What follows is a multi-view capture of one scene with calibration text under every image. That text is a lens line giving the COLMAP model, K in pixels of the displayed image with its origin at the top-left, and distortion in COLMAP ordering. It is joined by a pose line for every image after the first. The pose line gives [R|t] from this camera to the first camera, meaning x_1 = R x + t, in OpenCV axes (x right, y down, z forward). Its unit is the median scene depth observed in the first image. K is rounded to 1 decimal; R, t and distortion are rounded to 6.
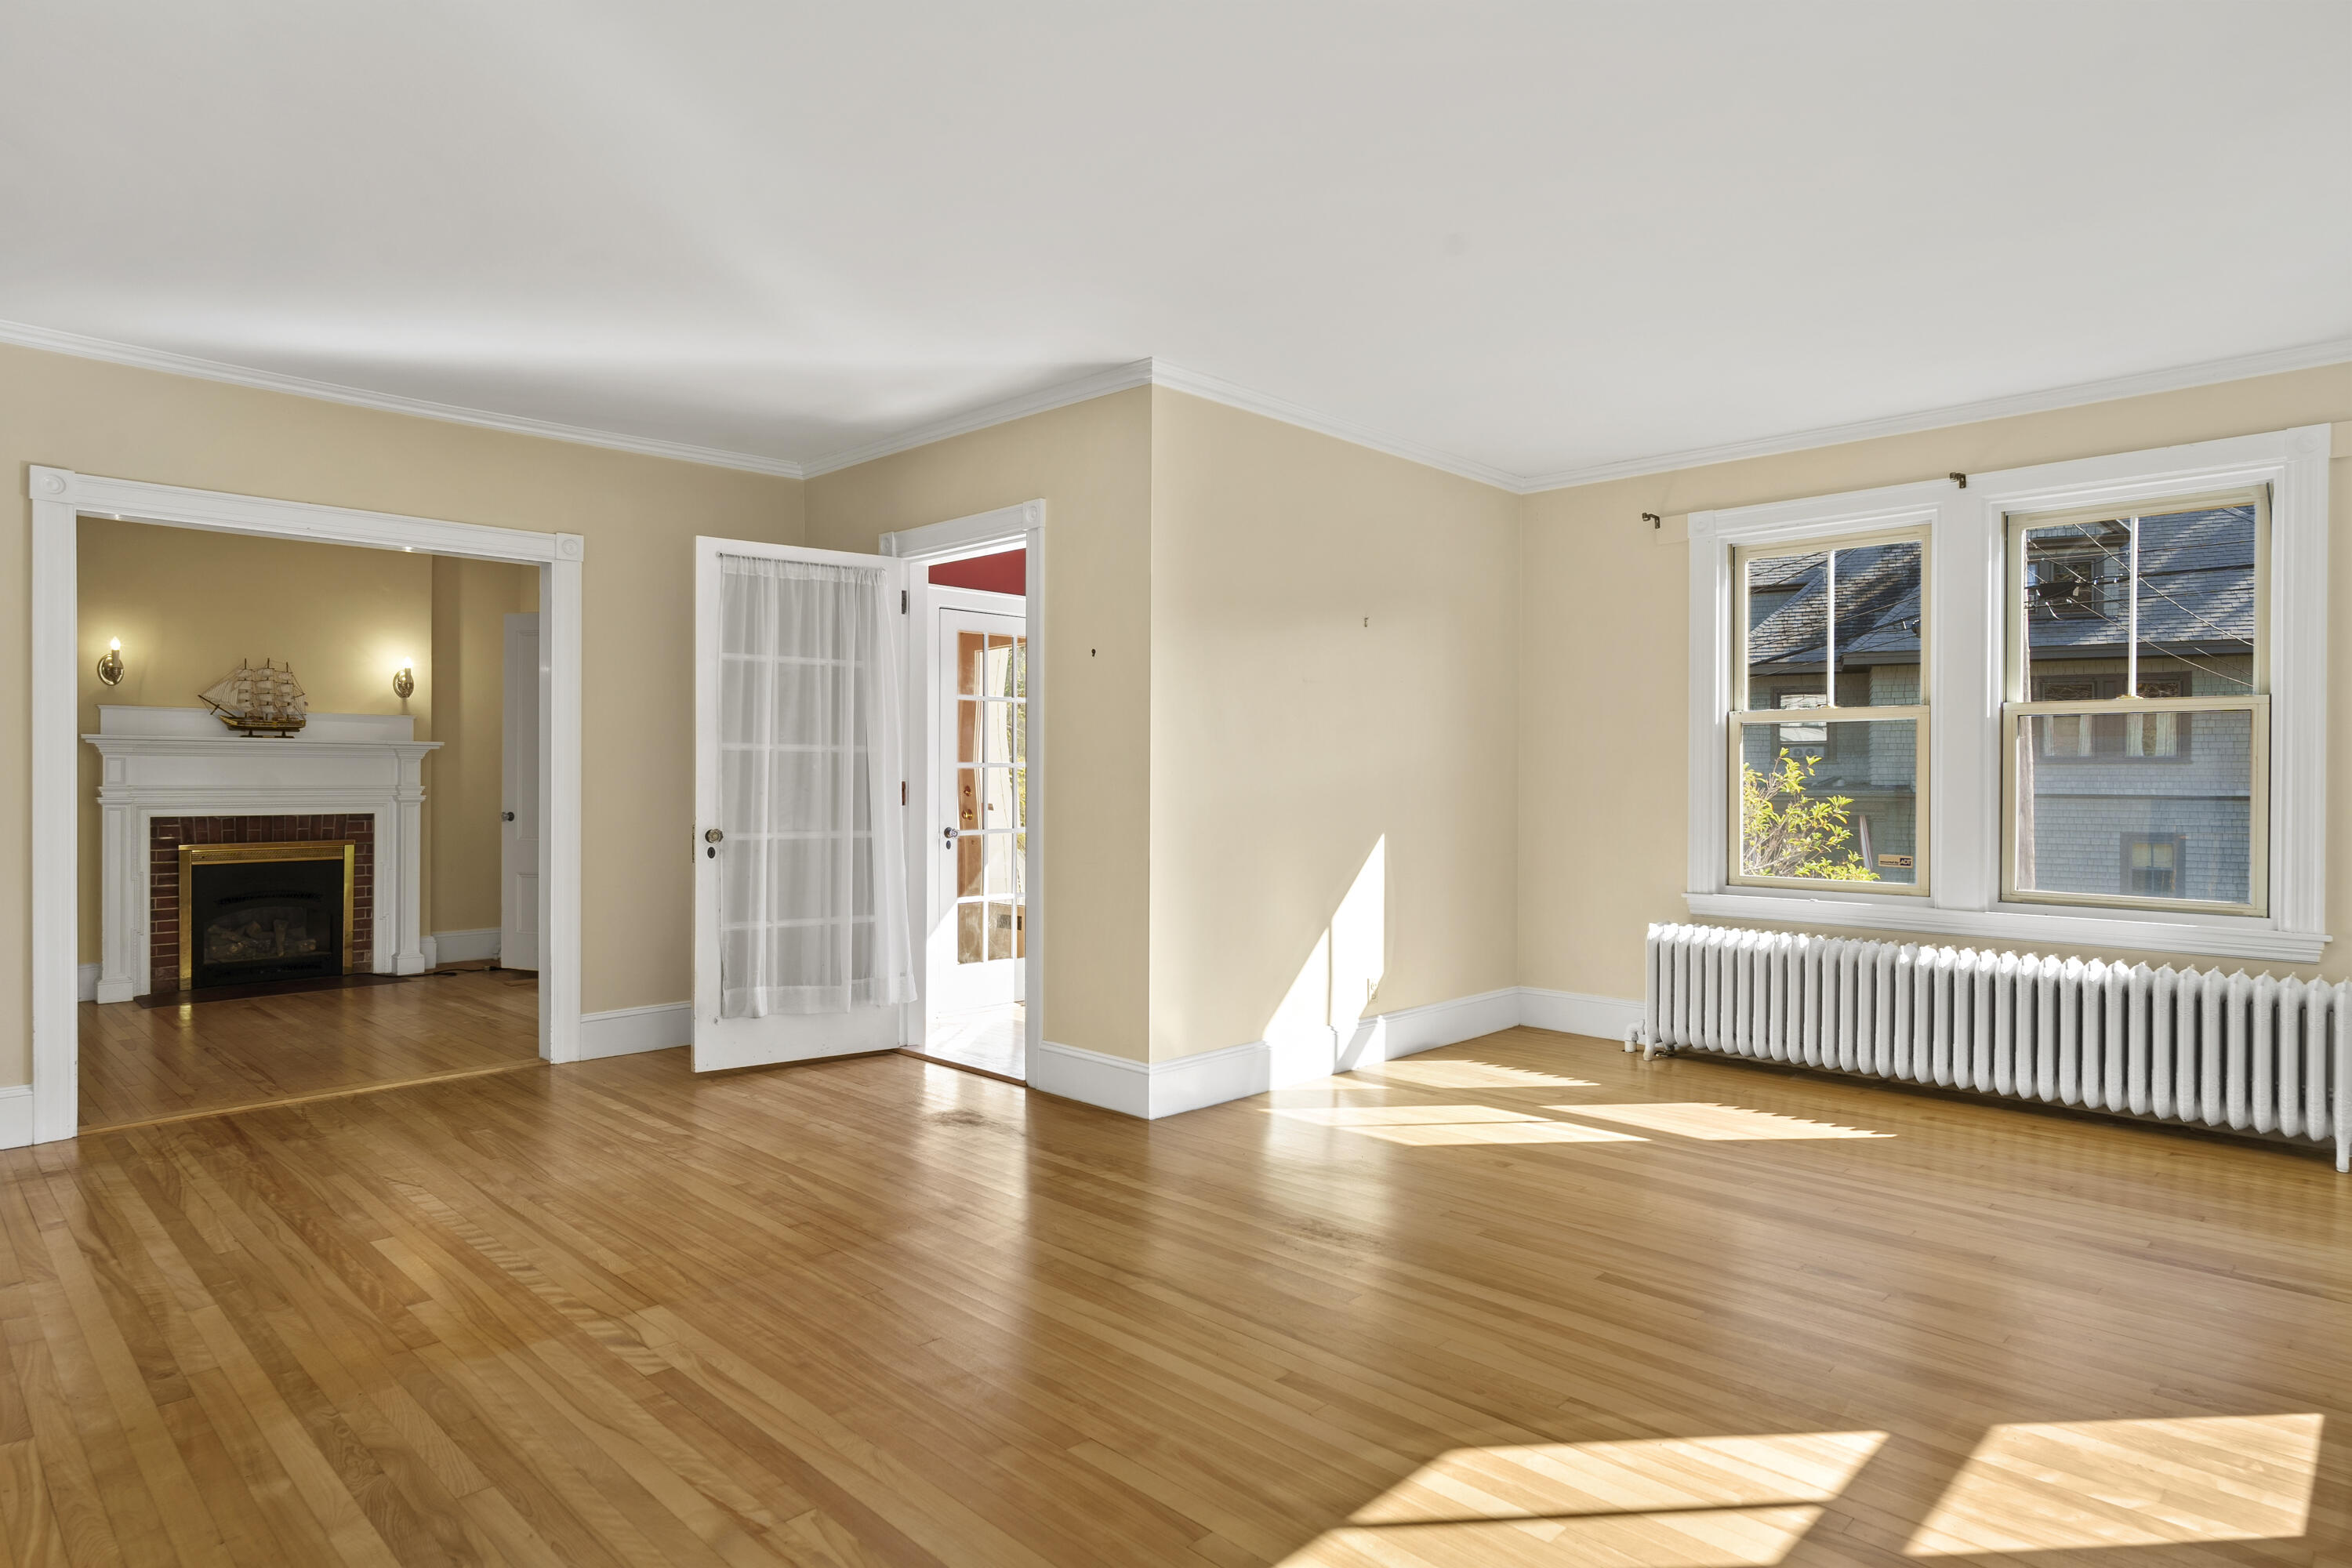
lens RADIAL K [[1315.9, 0, 1176.0], [0, 1315.9, 784.0], [0, 0, 1]] dist [-0.002587, -0.001222]
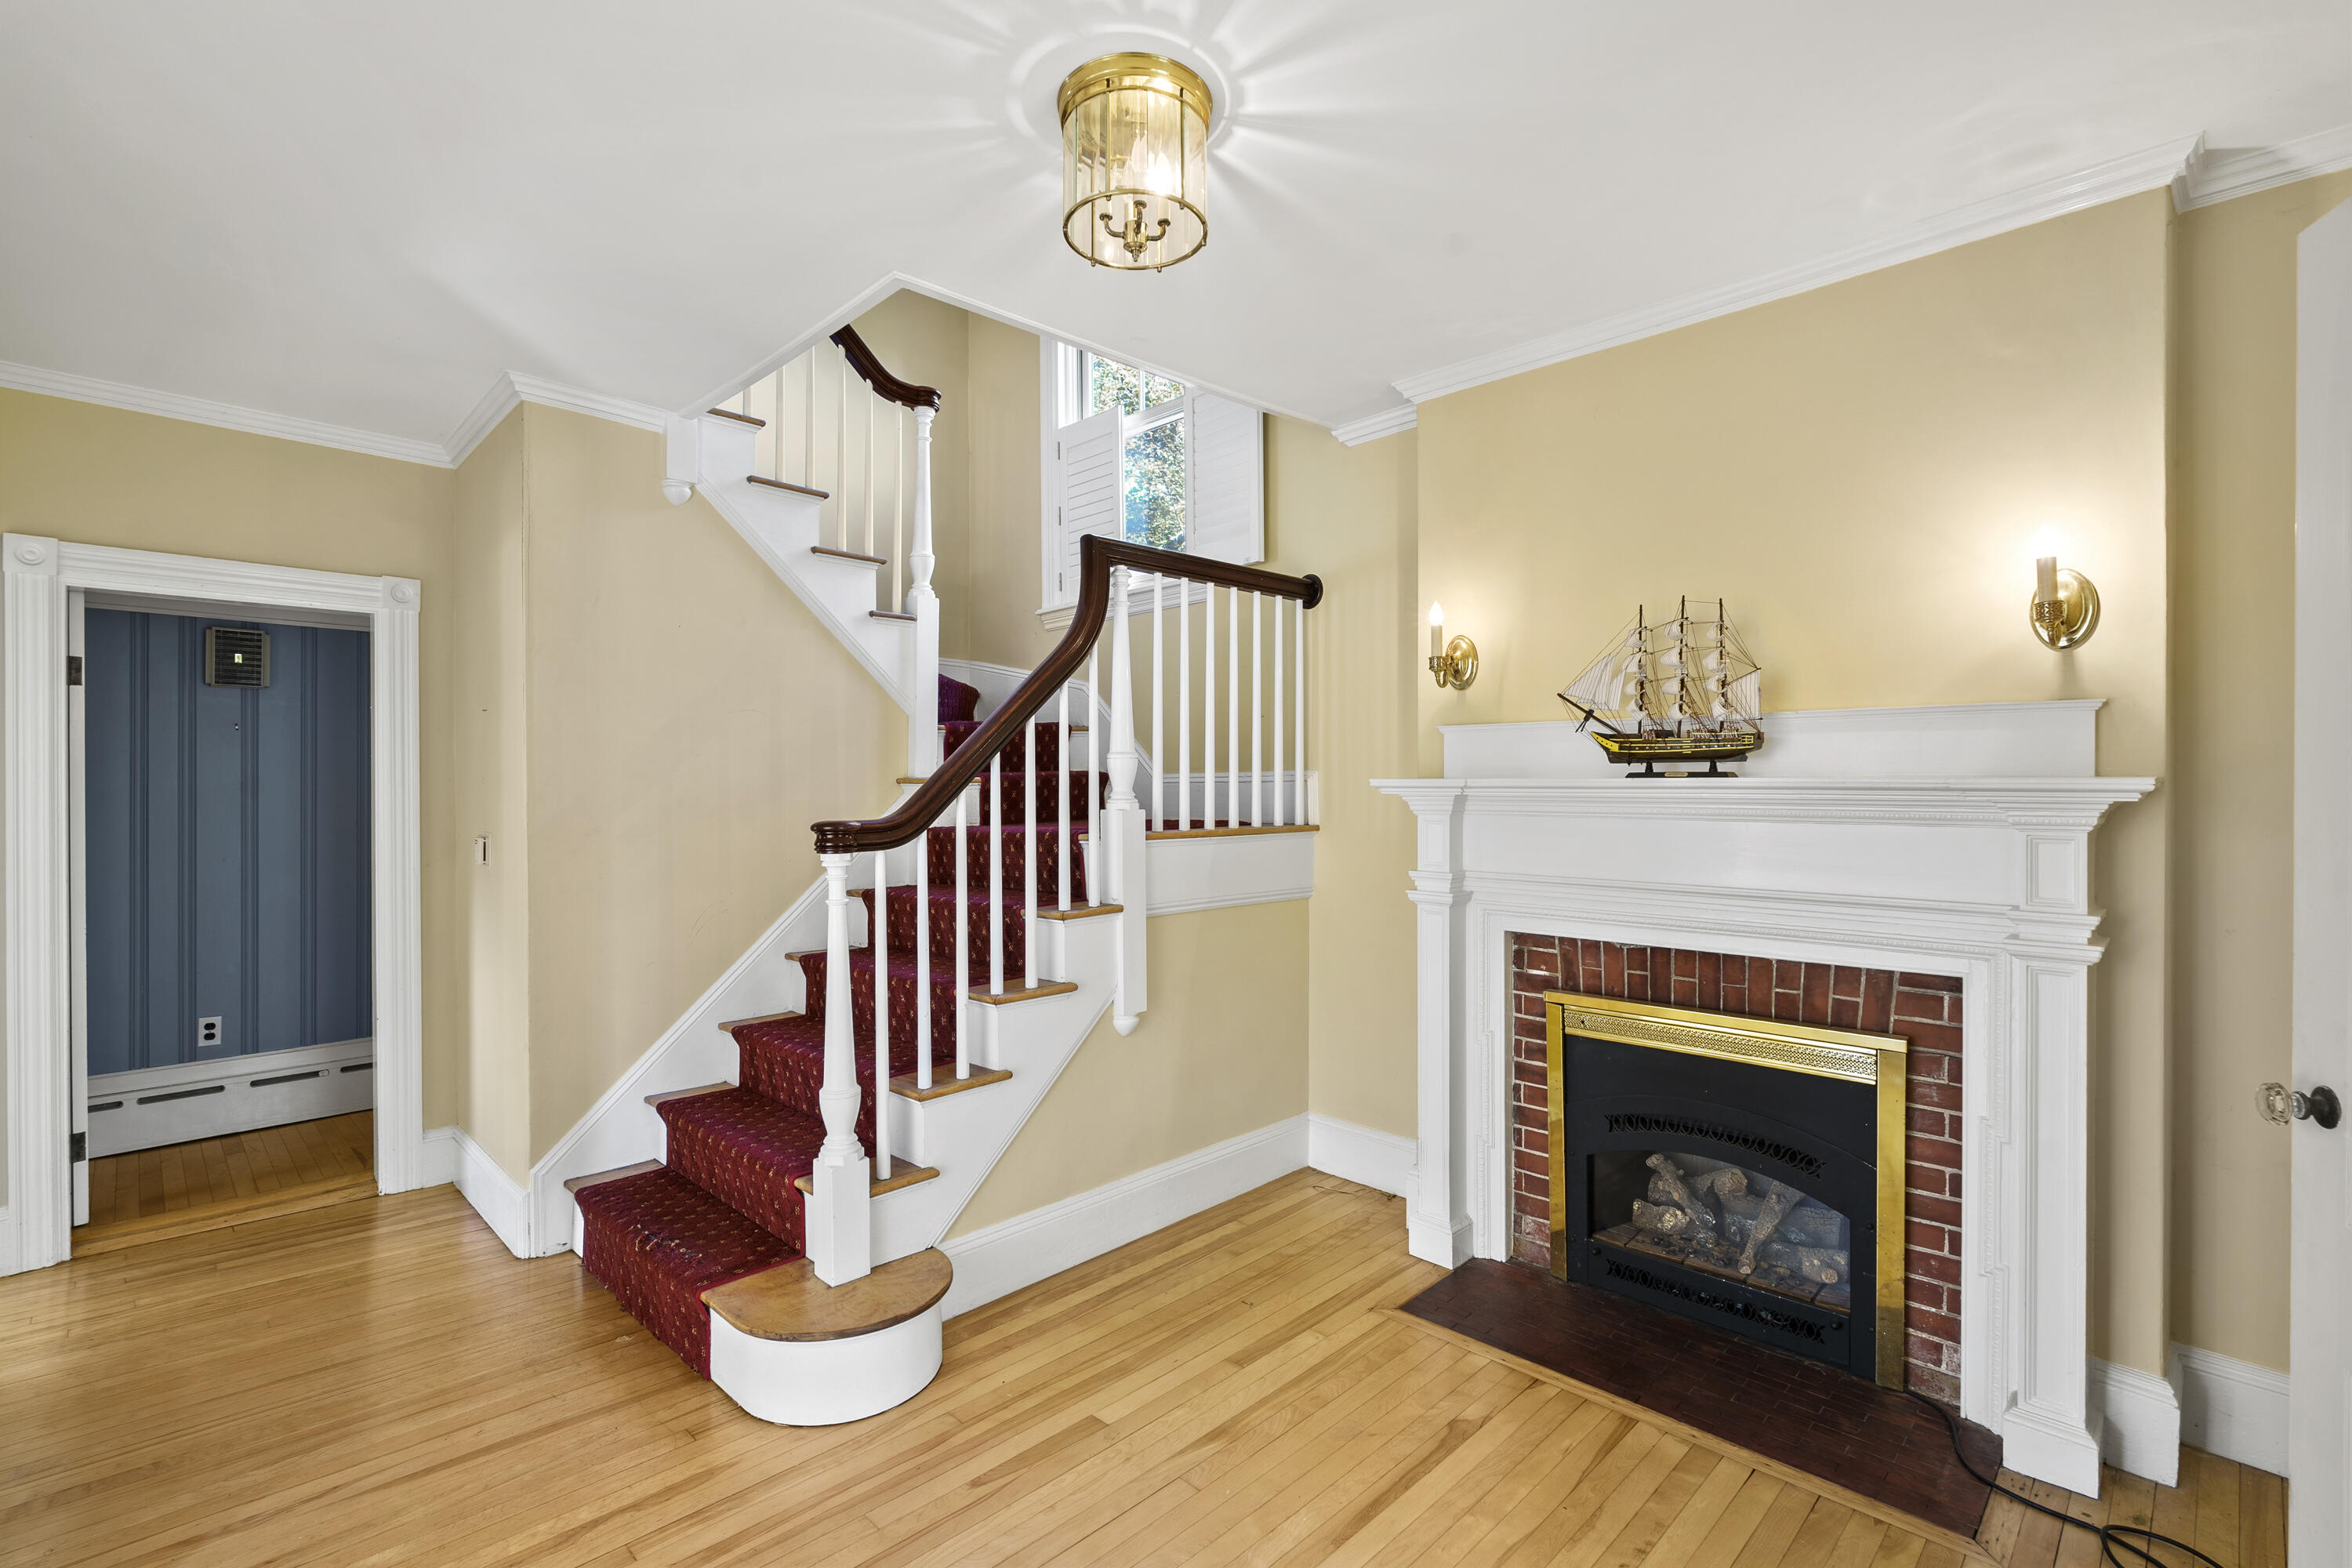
lens RADIAL K [[1065.4, 0, 1176.0], [0, 1065.4, 784.0], [0, 0, 1]] dist [-0.005158, -0.000043]
pose [[-0.013600, -0.002840, -0.999903, -0.322158], [-0.007004, 0.999972, -0.002745, -0.029975], [0.999883, 0.006966, -0.013619, 0.809922]]
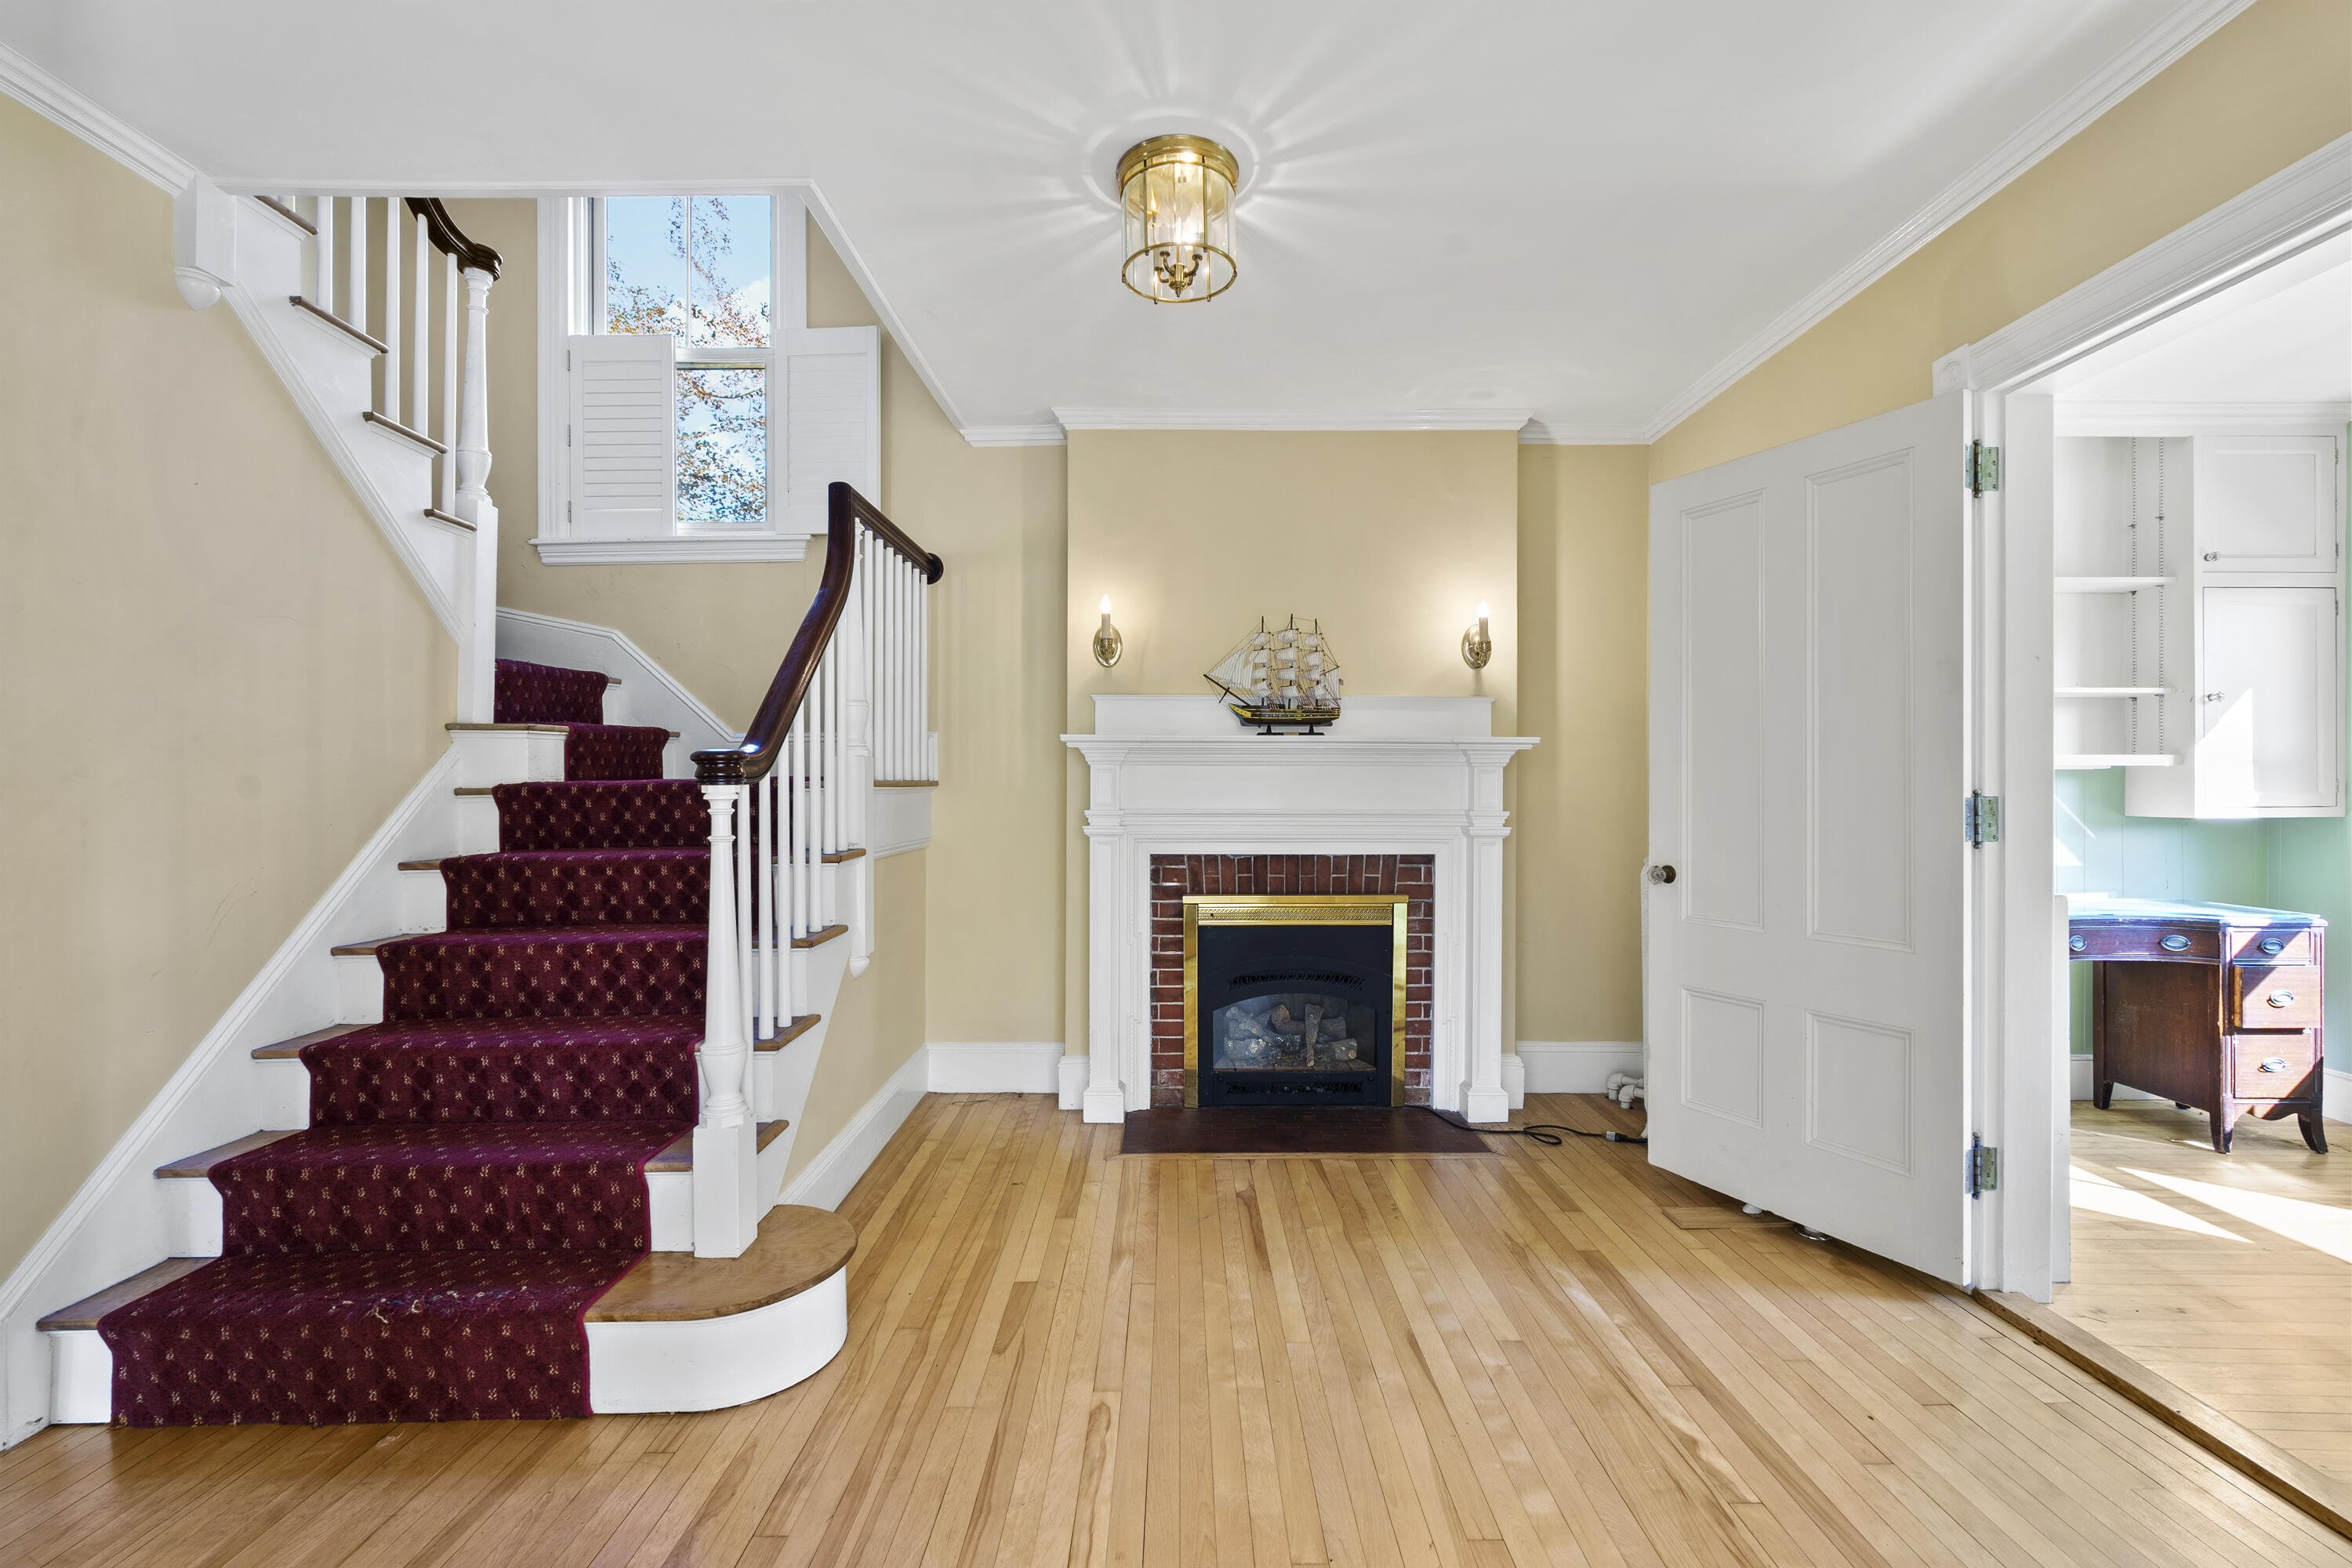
lens RADIAL K [[1033.7, 0, 1176.0], [0, 1033.7, 784.0], [0, 0, 1]] dist [-0.001101, -0.000371]
pose [[0.700421, -0.004364, -0.713717, -0.354193], [-0.003950, 0.999942, -0.009990, -0.005928], [0.713719, 0.009817, 0.700363, 0.582175]]
